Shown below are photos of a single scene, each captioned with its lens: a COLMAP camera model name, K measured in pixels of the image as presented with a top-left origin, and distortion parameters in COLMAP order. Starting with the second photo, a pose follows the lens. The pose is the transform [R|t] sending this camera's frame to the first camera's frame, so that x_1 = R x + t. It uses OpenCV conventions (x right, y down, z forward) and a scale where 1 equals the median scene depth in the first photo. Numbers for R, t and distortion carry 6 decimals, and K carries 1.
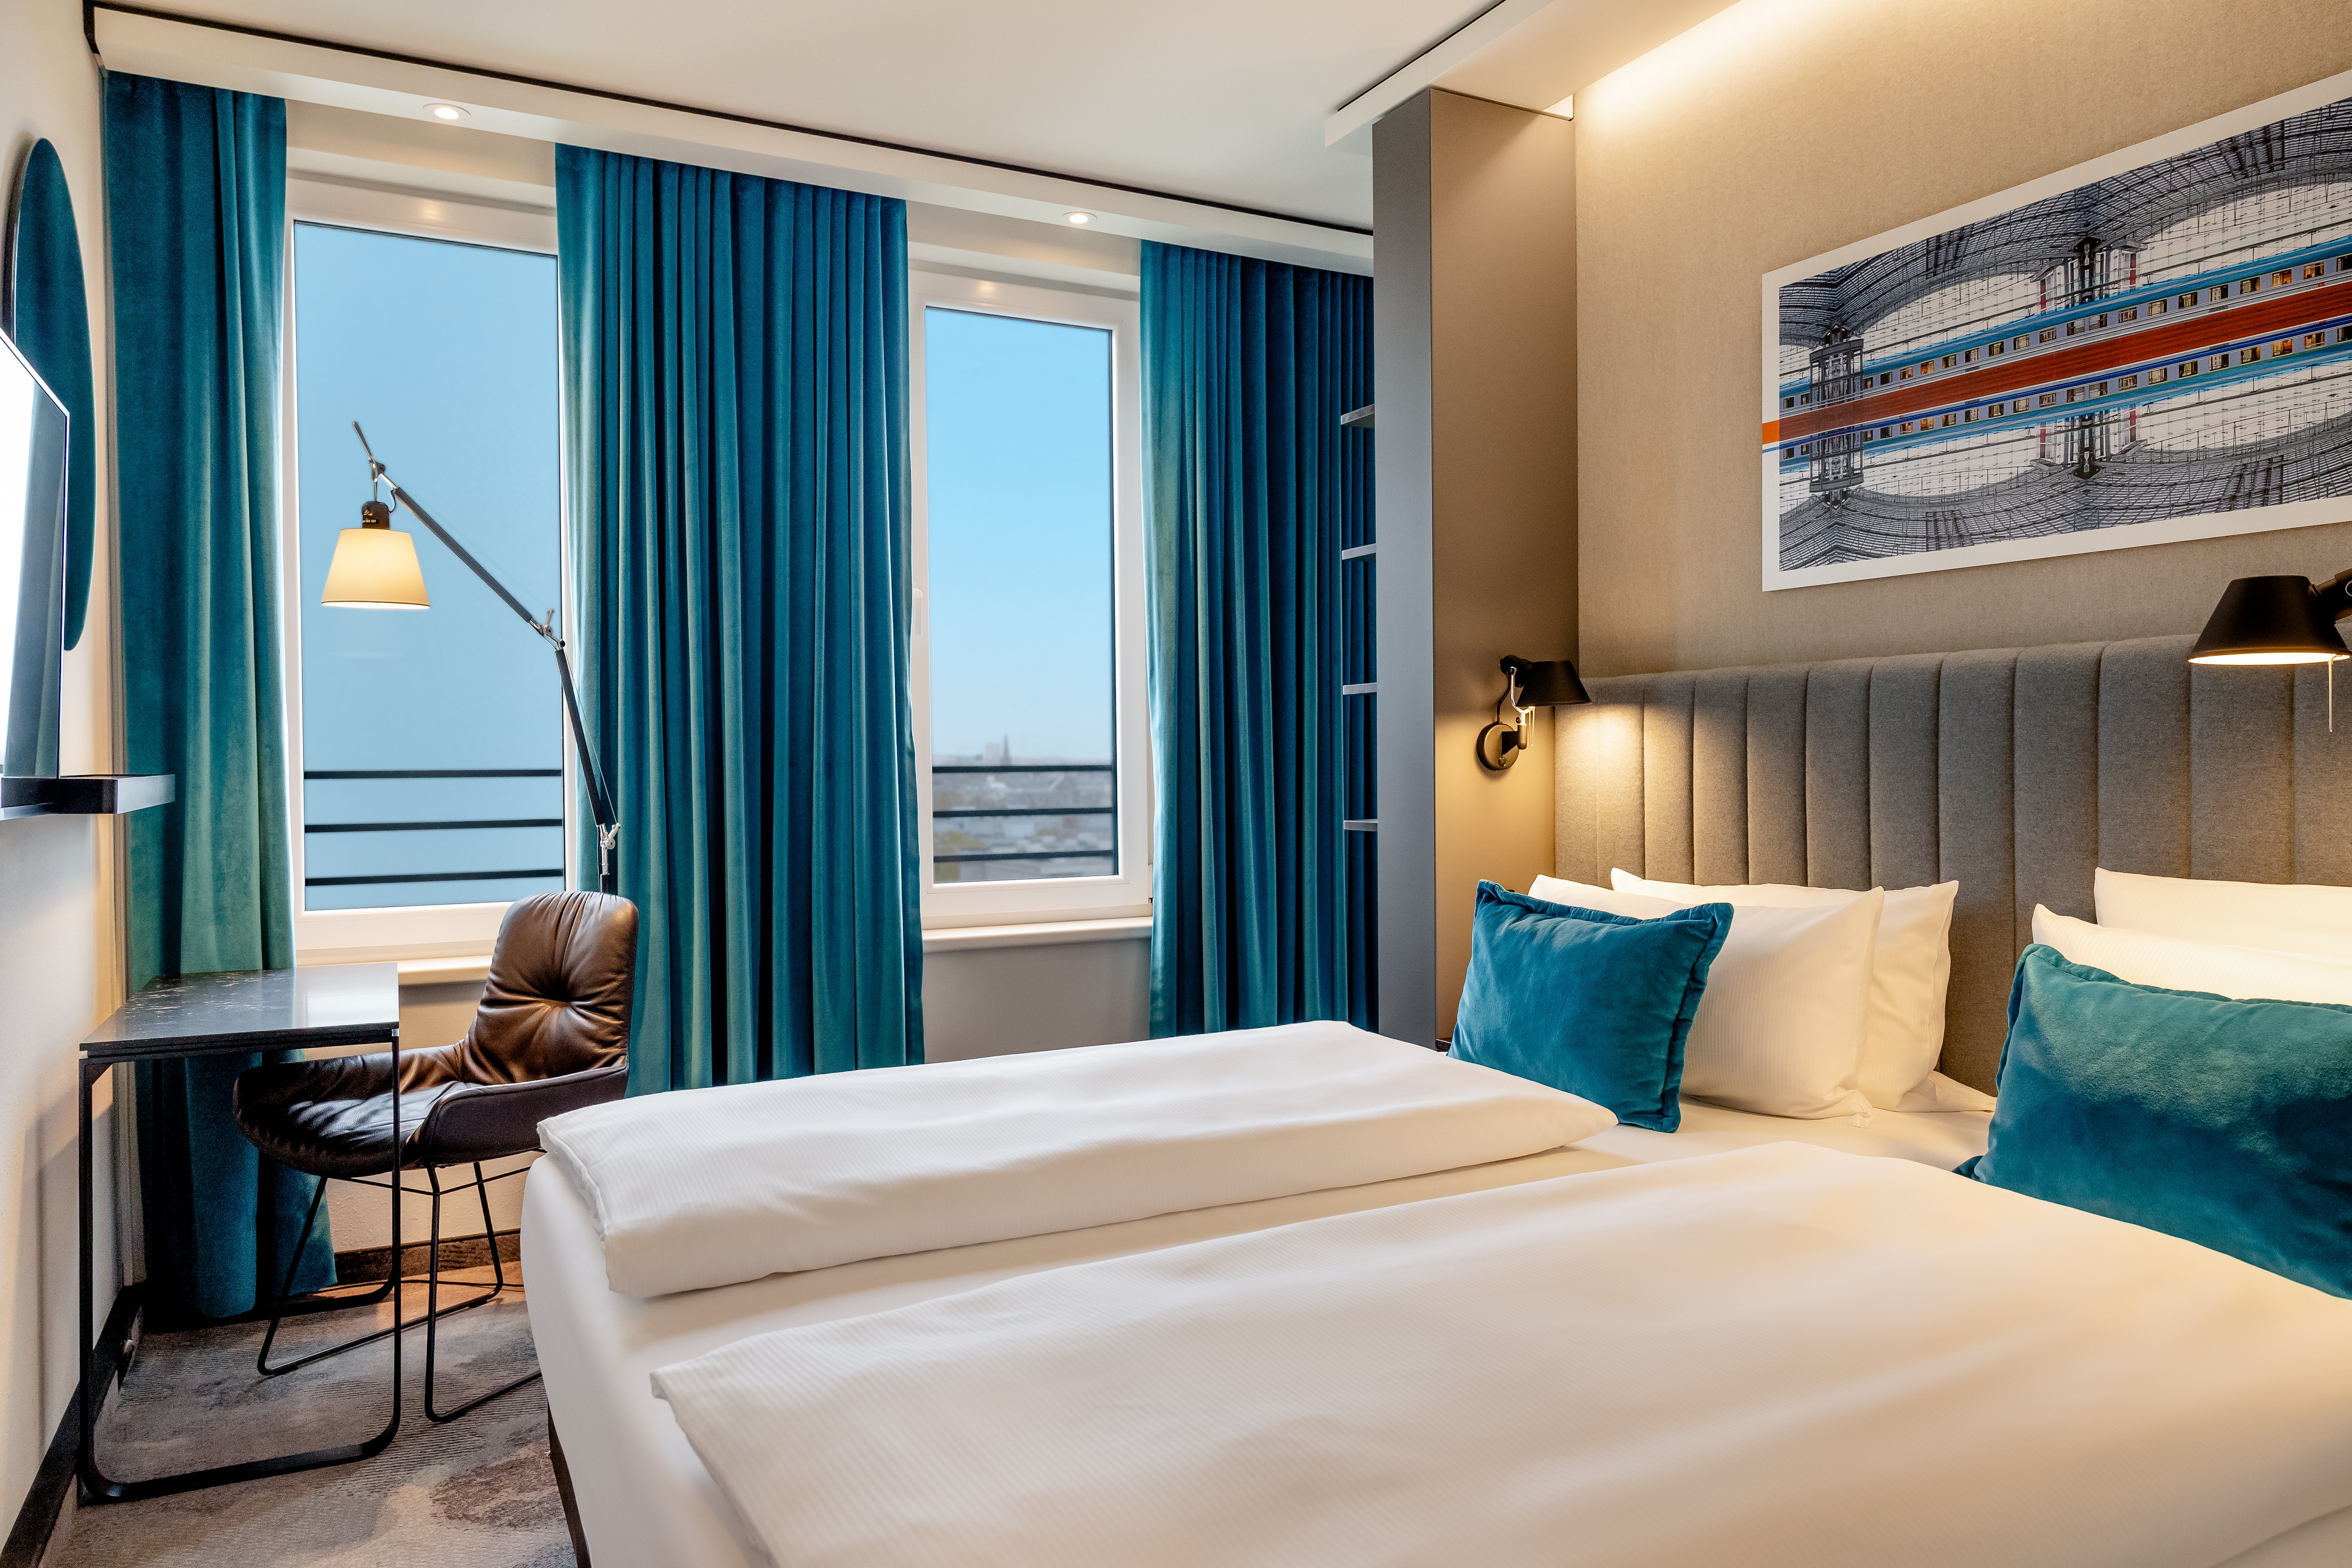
lens RADIAL K [[1600.4, 0, 1176.0], [0, 1600.4, 784.0], [0, 0, 1]] dist [-0.001427, -0.008337]
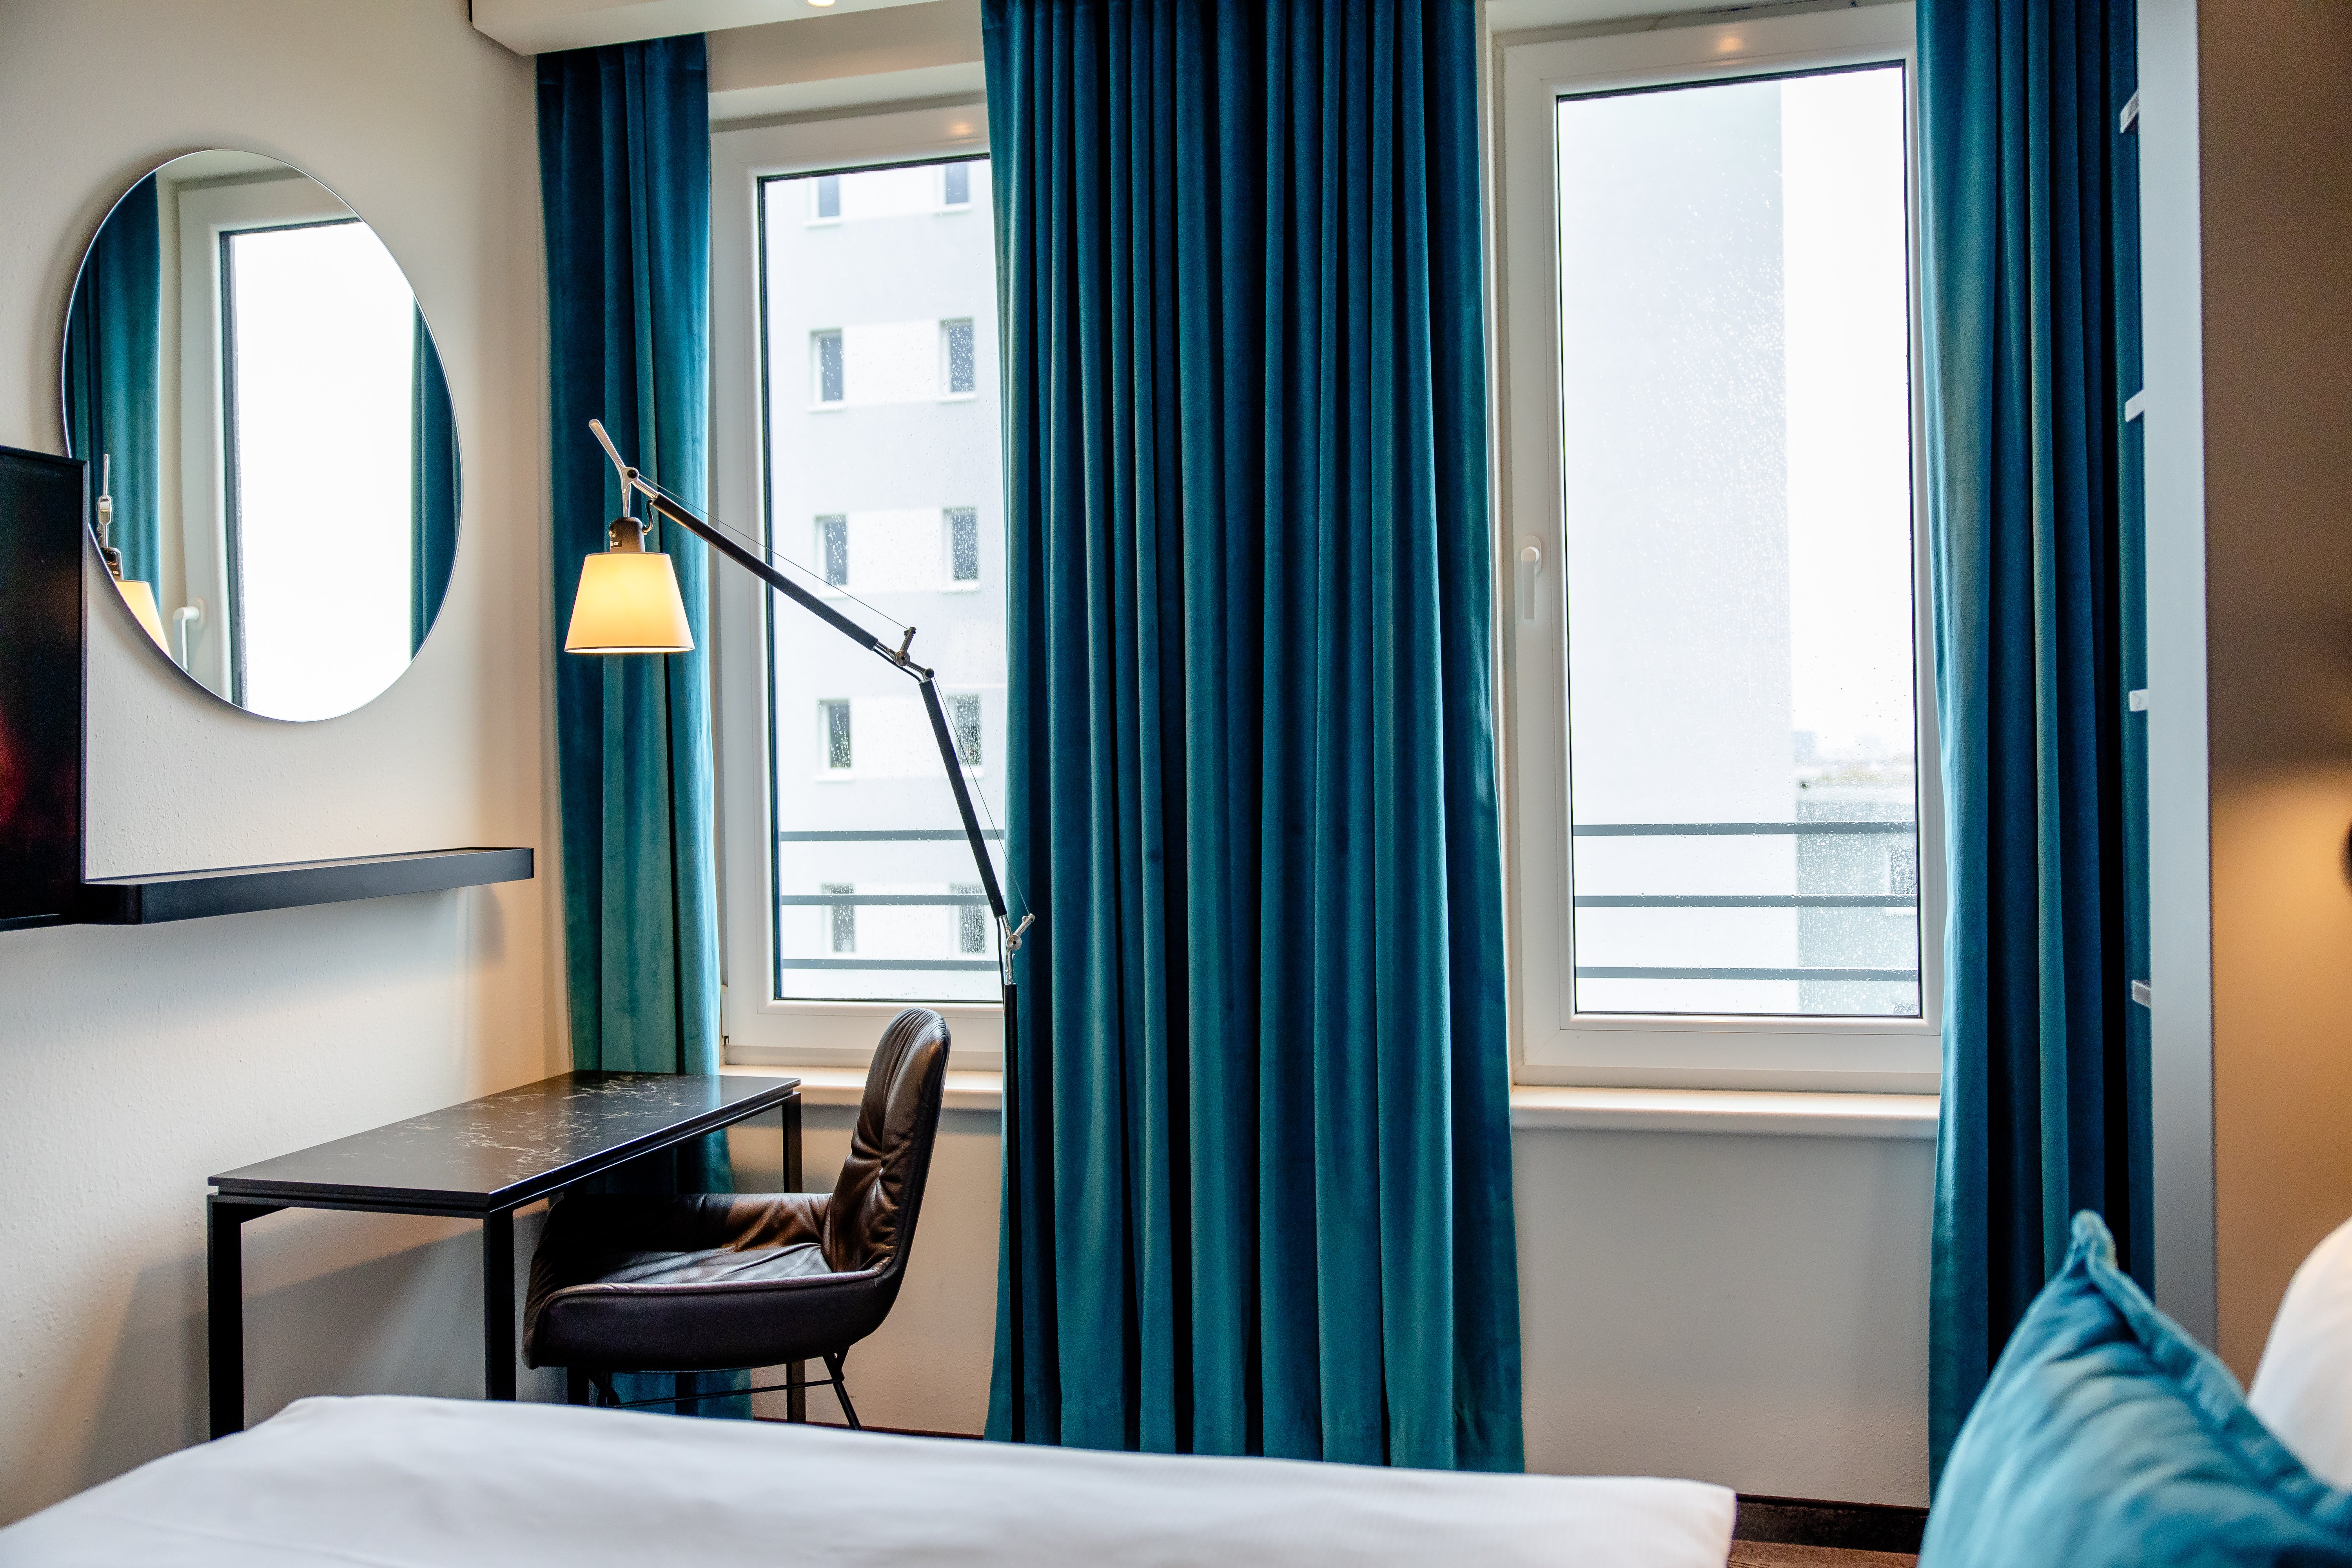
lens RADIAL K [[1863.0, 0, 1176.0], [0, 1863.0, 784.0], [0, 0, 1]] dist [-0.006352, 0.000563]
pose [[0.734975, 0.002749, -0.678089, 0.441956], [0.003129, 0.999967, 0.007445, -0.066020], [0.678087, -0.007594, 0.734942, 0.687044]]
